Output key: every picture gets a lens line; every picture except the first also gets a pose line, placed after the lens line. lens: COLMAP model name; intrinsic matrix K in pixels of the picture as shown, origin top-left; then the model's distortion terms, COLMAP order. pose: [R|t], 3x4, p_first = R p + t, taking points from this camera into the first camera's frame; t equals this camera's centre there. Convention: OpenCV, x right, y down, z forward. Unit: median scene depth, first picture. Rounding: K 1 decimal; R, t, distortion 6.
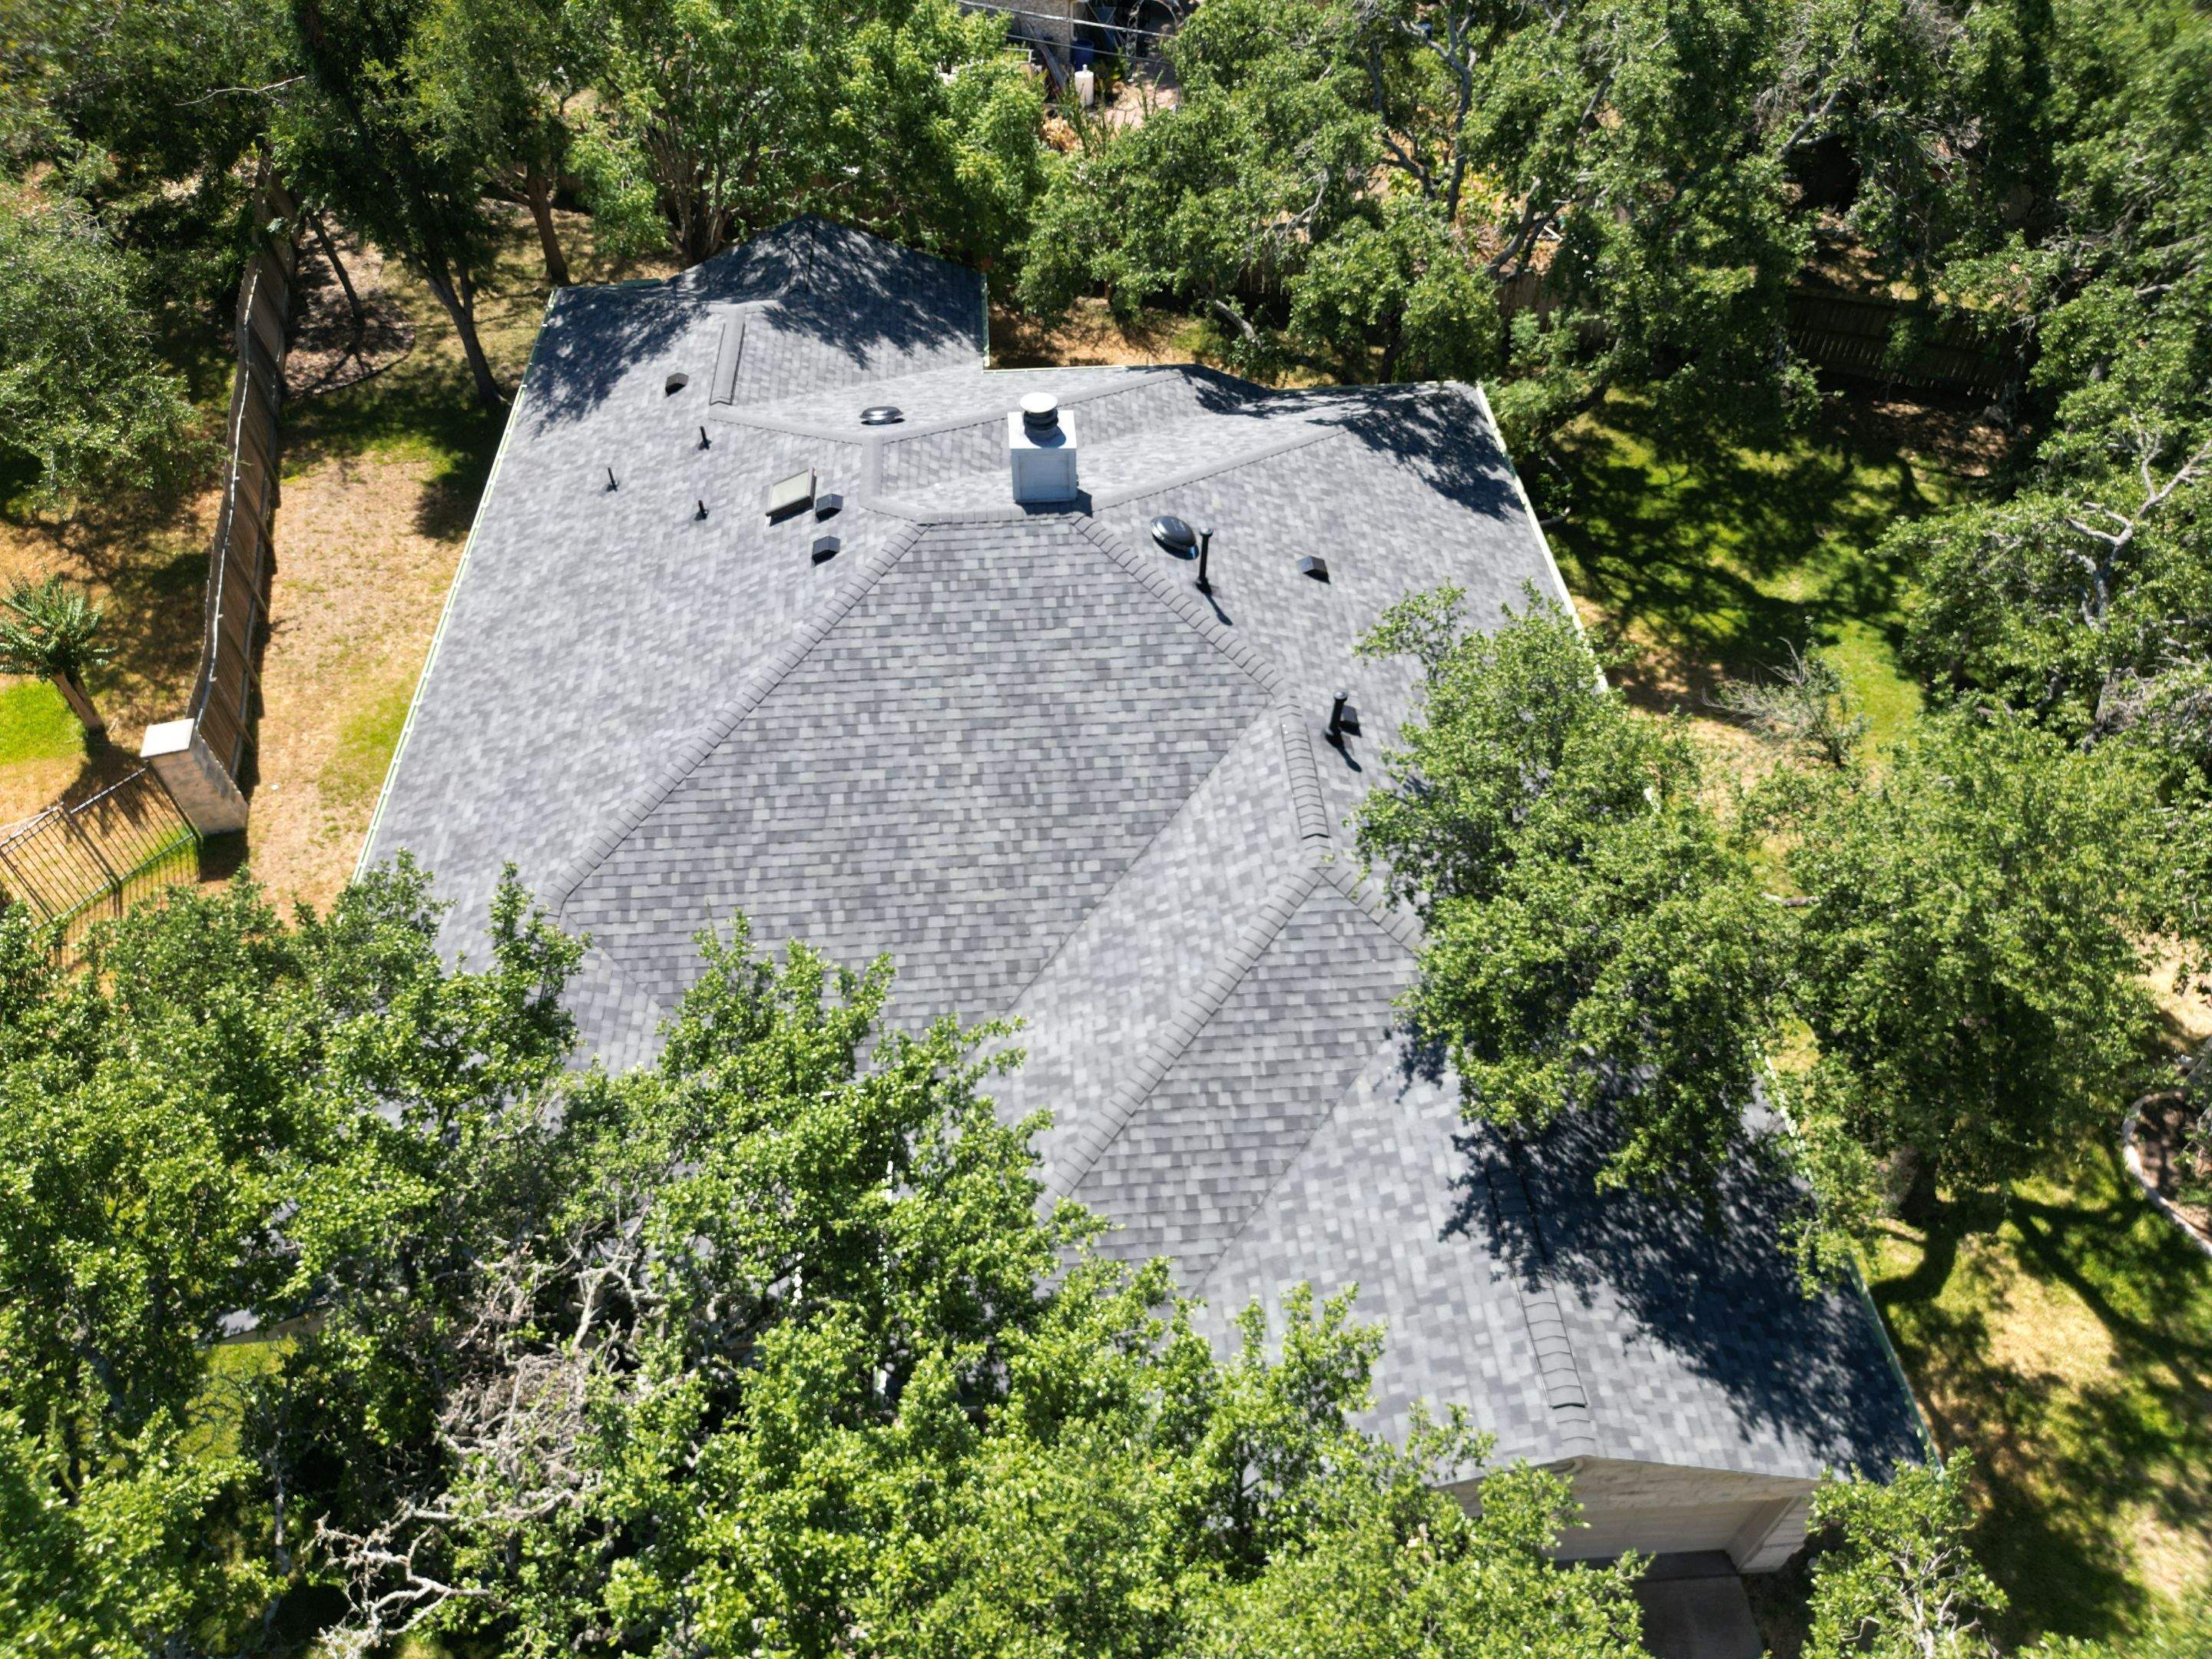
lens RADIAL K [[1539.6, 0, 1101.9], [0, 1539.6, 860.0], [0, 0, 1]] dist [0.116201, -0.199119]
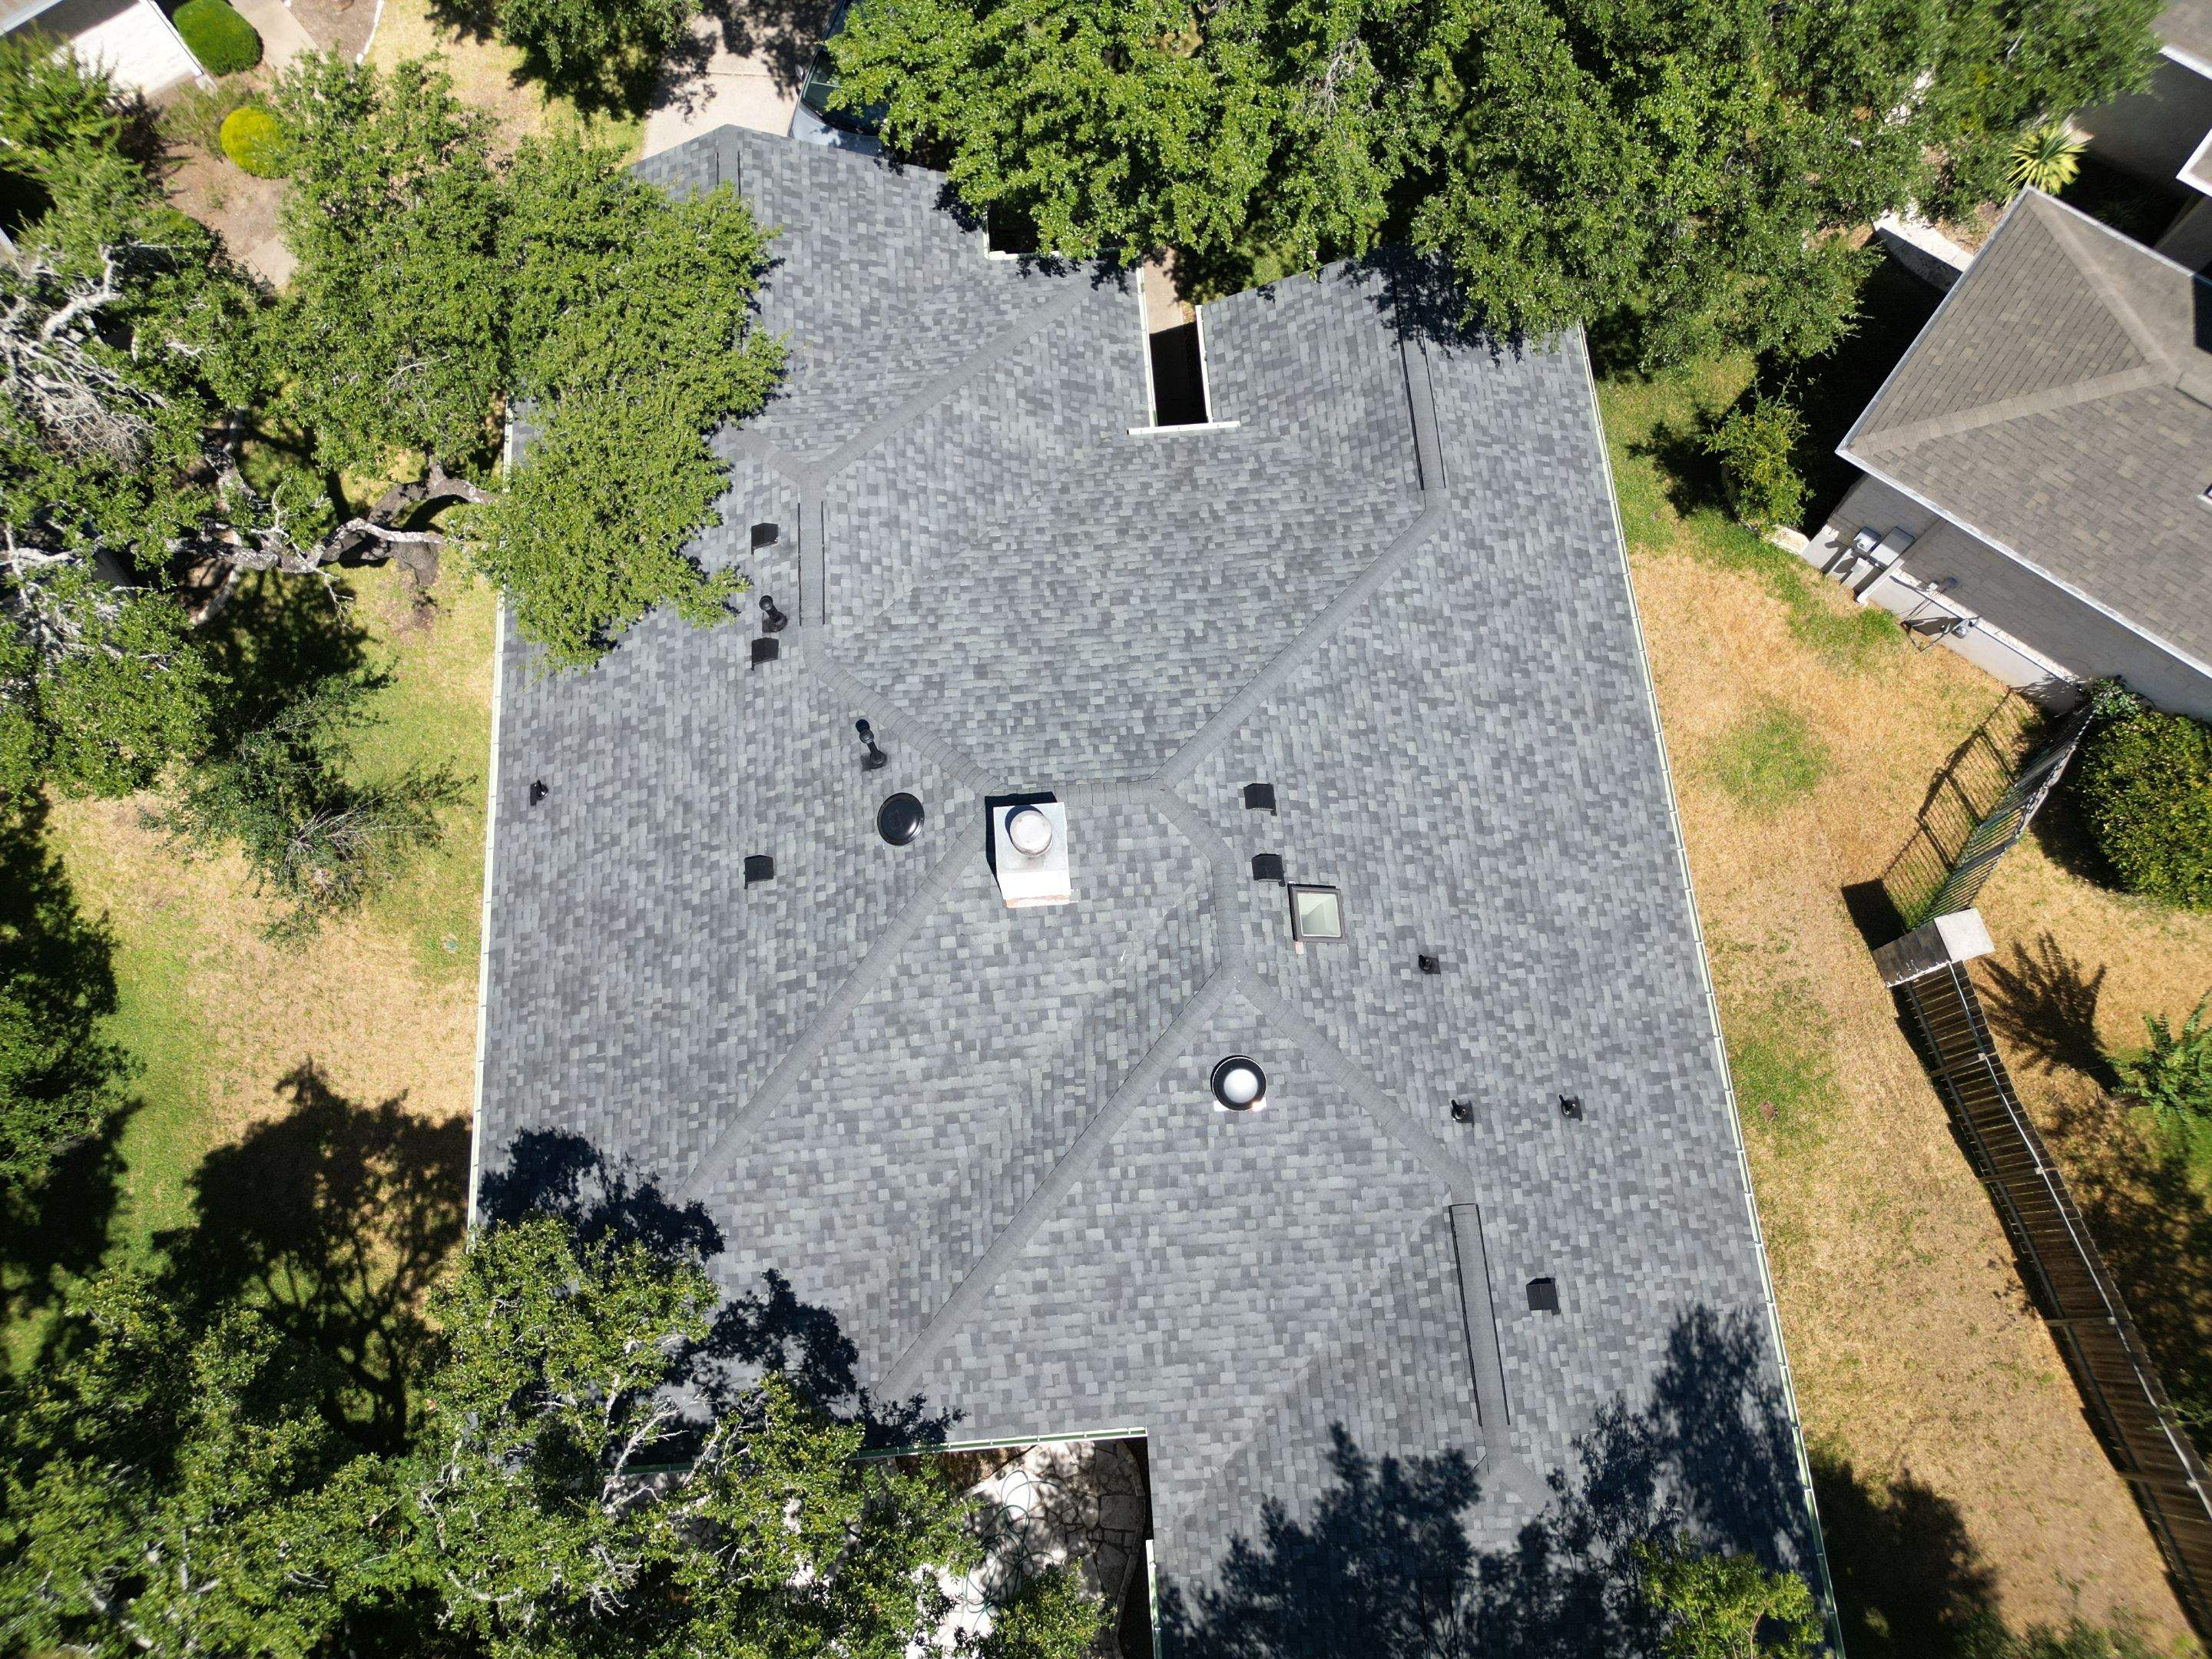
lens RADIAL K [[1556.0, 0, 1106.0], [0, 1556.0, 829.5], [0, 0, 1]] dist [0.085372, -0.089373]
pose [[-0.999818, 0.011606, 0.015122, -0.102232], [0.007146, -0.507210, 0.861793, -1.120614], [0.017672, 0.861745, 0.507034, 0.552600]]
